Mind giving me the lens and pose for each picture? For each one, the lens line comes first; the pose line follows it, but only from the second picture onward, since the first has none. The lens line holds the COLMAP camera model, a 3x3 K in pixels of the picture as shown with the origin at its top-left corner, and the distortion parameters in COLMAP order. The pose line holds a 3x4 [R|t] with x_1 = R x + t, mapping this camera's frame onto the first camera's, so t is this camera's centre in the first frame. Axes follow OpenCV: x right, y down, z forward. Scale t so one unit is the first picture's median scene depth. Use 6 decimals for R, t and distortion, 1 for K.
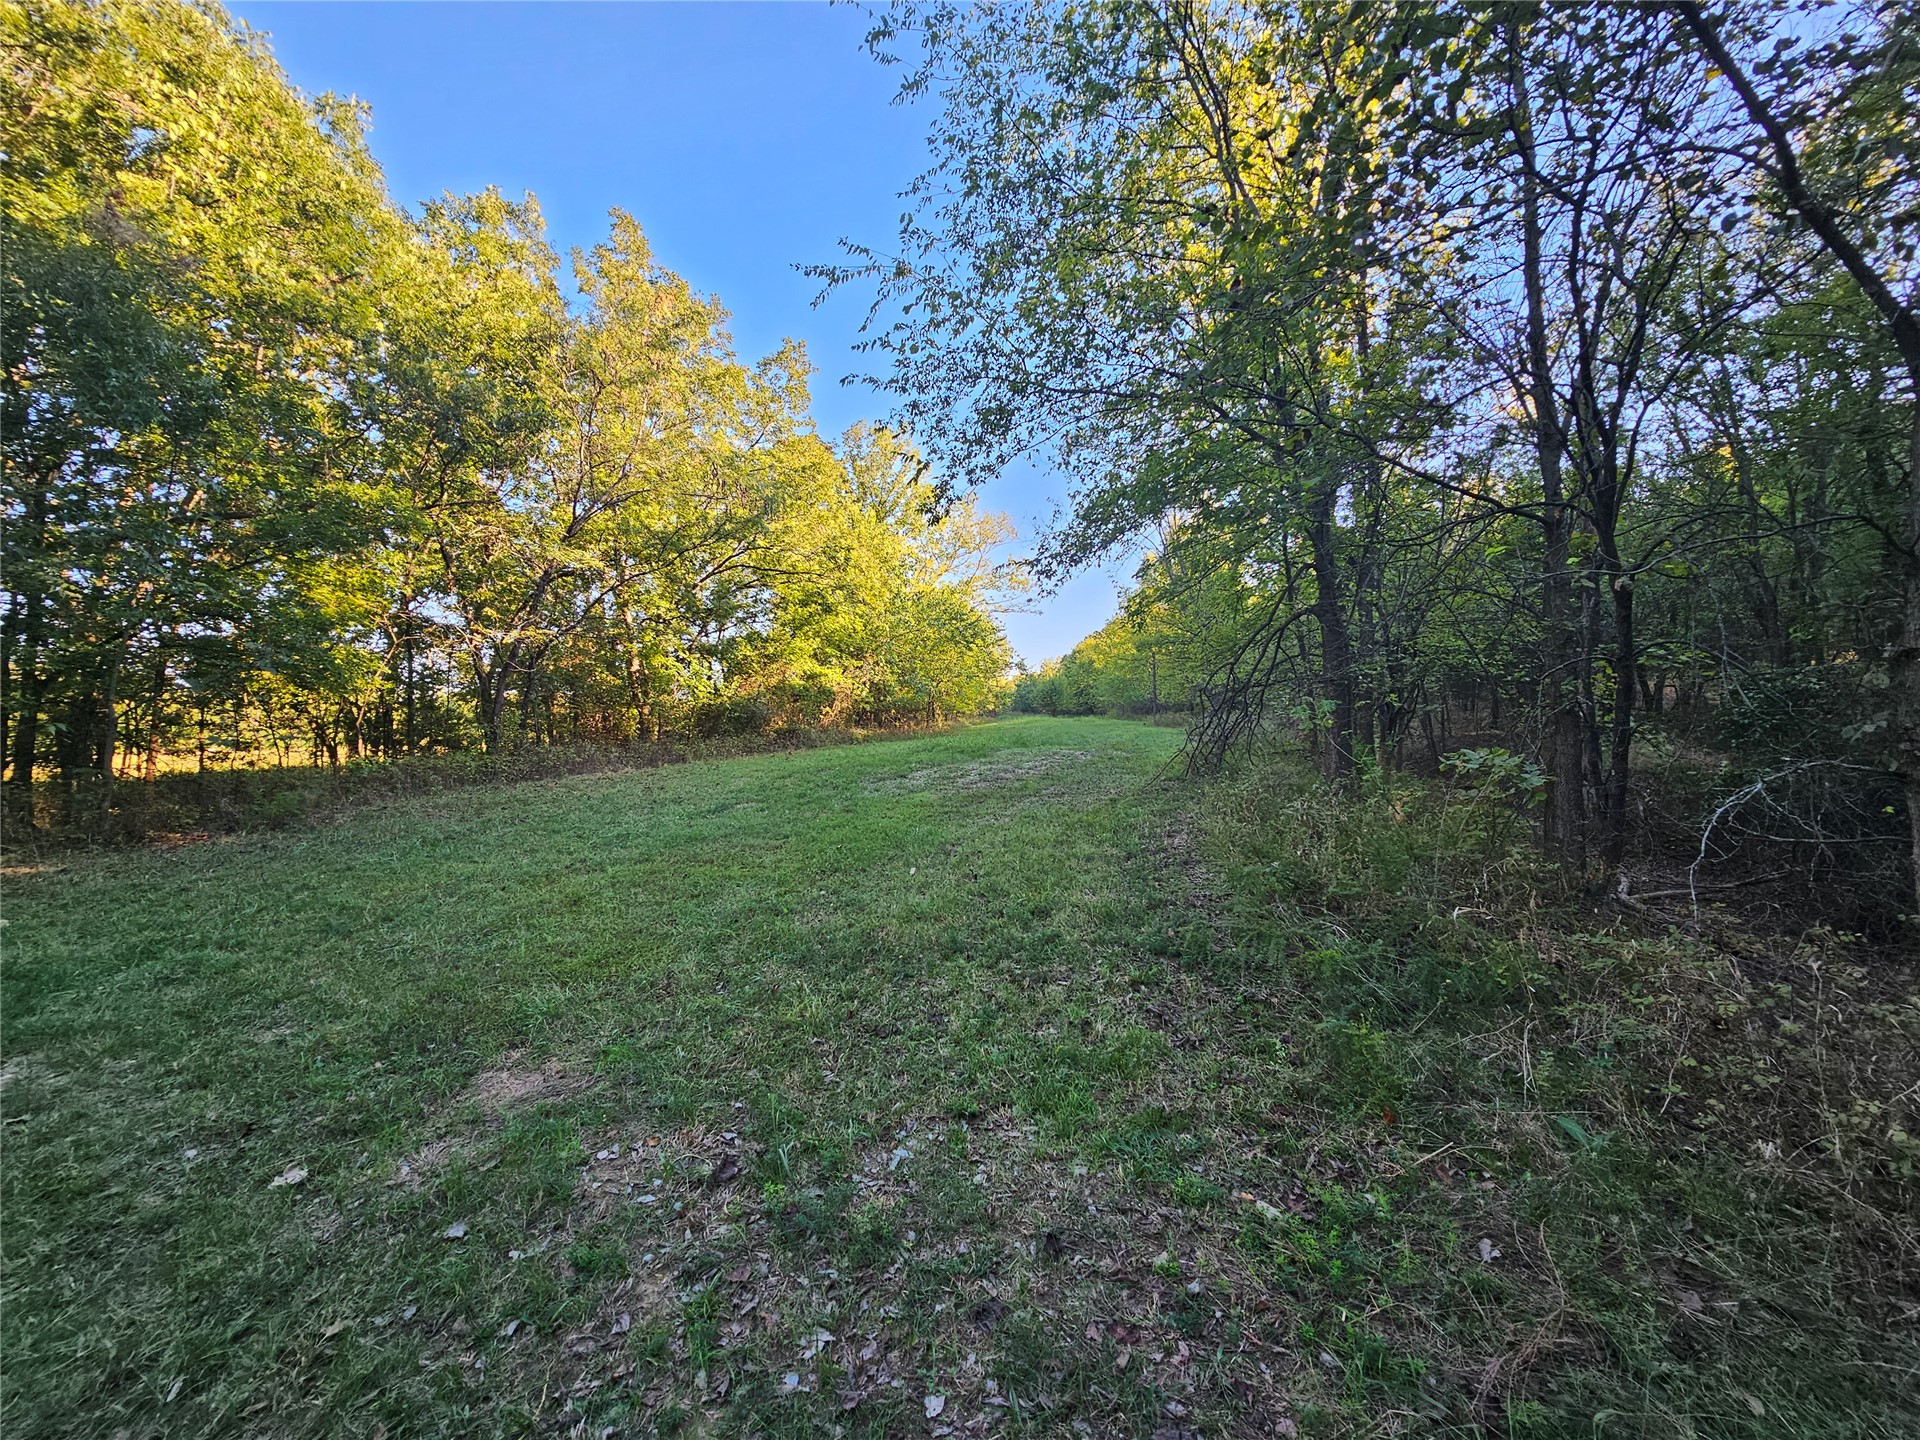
lens RADIAL K [[776.6, 0, 959.0], [0, 776.6, 729.8], [0, 0, 1]] dist [-0.008481, 0.000032]
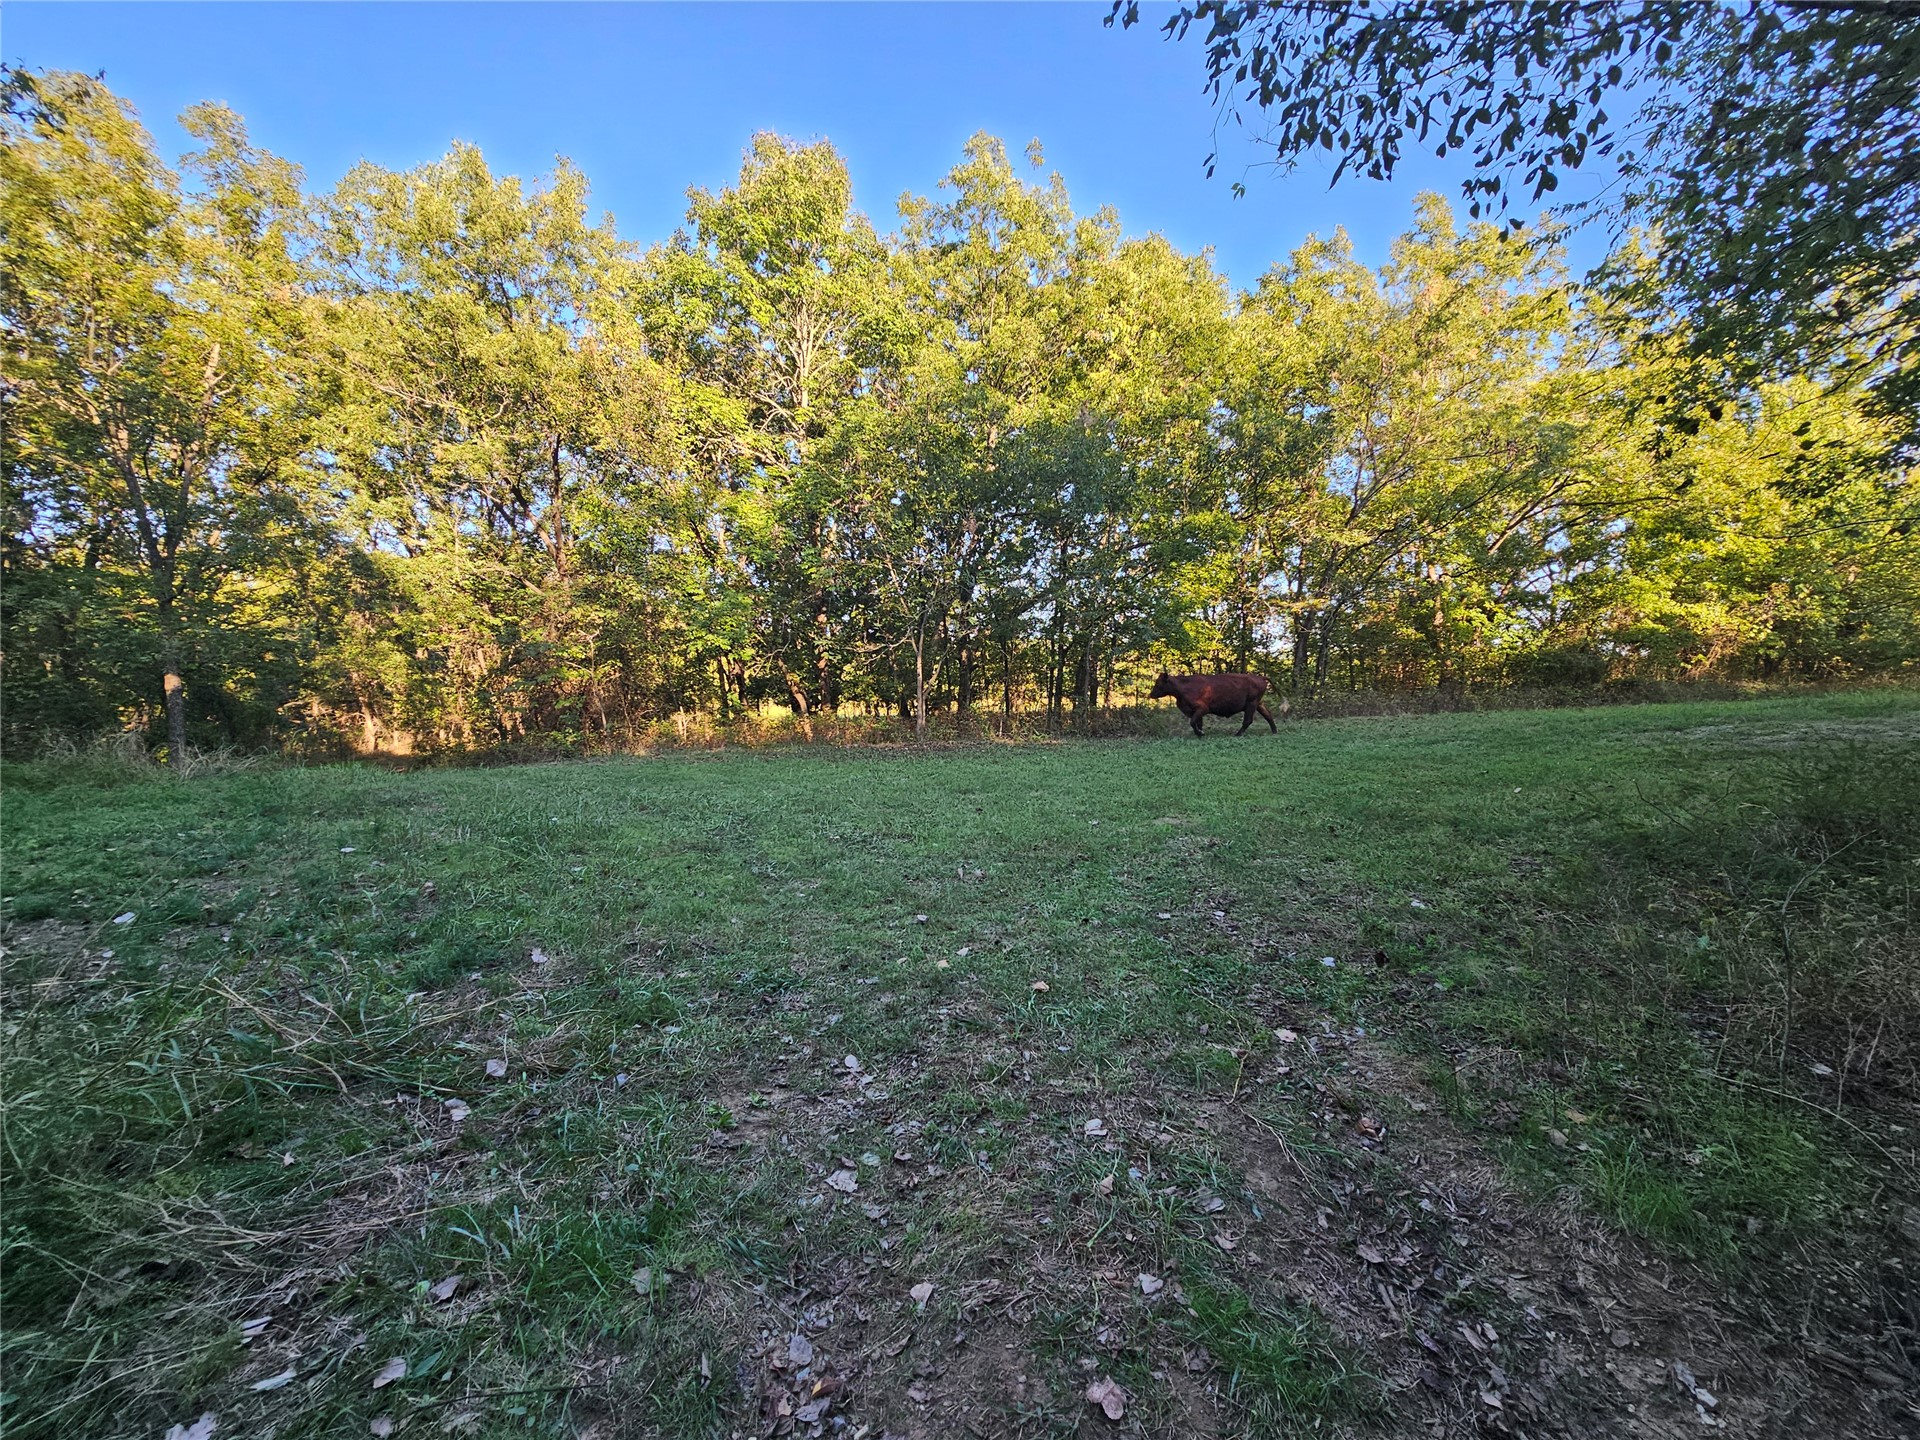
lens RADIAL K [[776.6, 0, 964.4], [0, 776.6, 726.9], [0, 0, 1]] dist [-0.008481, 0.000032]
pose [[0.526576, 0.052925, -0.848479, 0.149571], [-0.007318, 0.998305, 0.057729, 0.007161], [0.850097, -0.024189, 0.526071, -0.105376]]
